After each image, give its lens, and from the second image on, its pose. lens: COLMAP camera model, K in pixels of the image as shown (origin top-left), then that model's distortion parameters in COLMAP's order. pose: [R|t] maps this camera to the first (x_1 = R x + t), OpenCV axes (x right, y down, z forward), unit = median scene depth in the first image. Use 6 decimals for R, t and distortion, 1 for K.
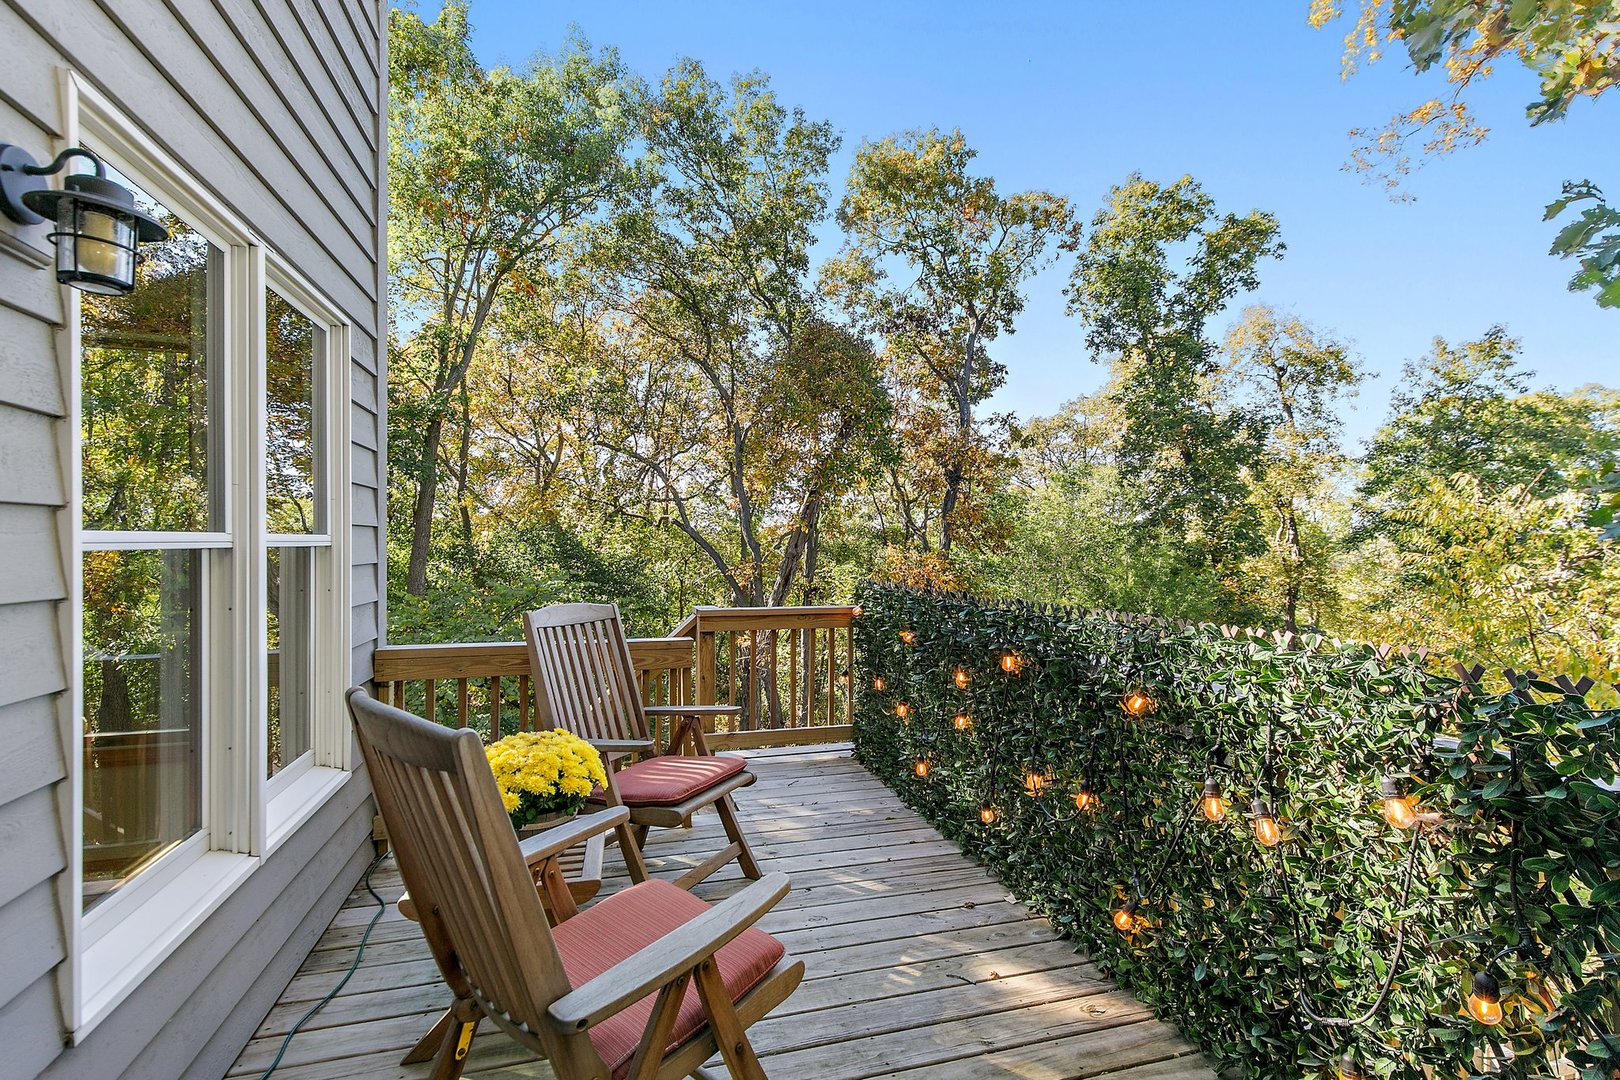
lens RADIAL K [[737.8, 0, 806.4], [0, 737.8, 542.2], [0, 0, 1]] dist [0.002969, -0.000010]
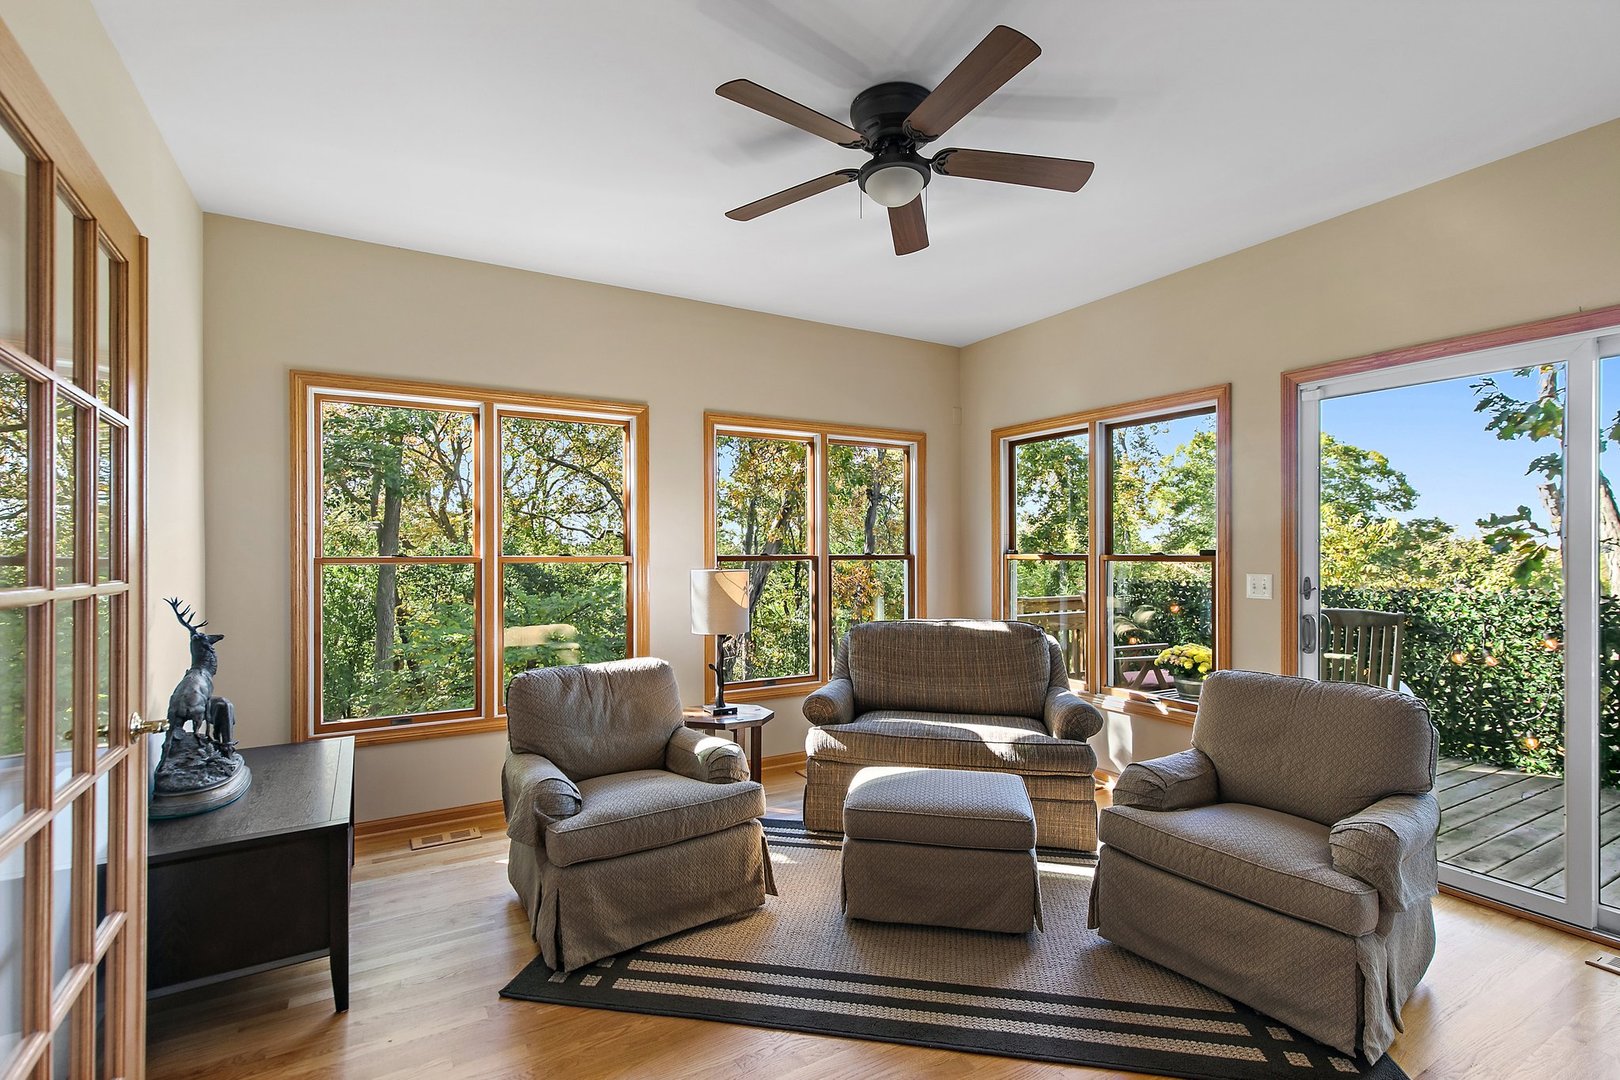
lens RADIAL K [[737.8, 0, 808.5], [0, 737.8, 545.6], [0, 0, 1]] dist [0.002969, -0.000010]
pose [[0.971897, -0.007445, 0.235289, -0.170729], [0.010372, 0.999883, -0.011207, -0.001652], [-0.235179, 0.013333, 0.971861, -0.074045]]
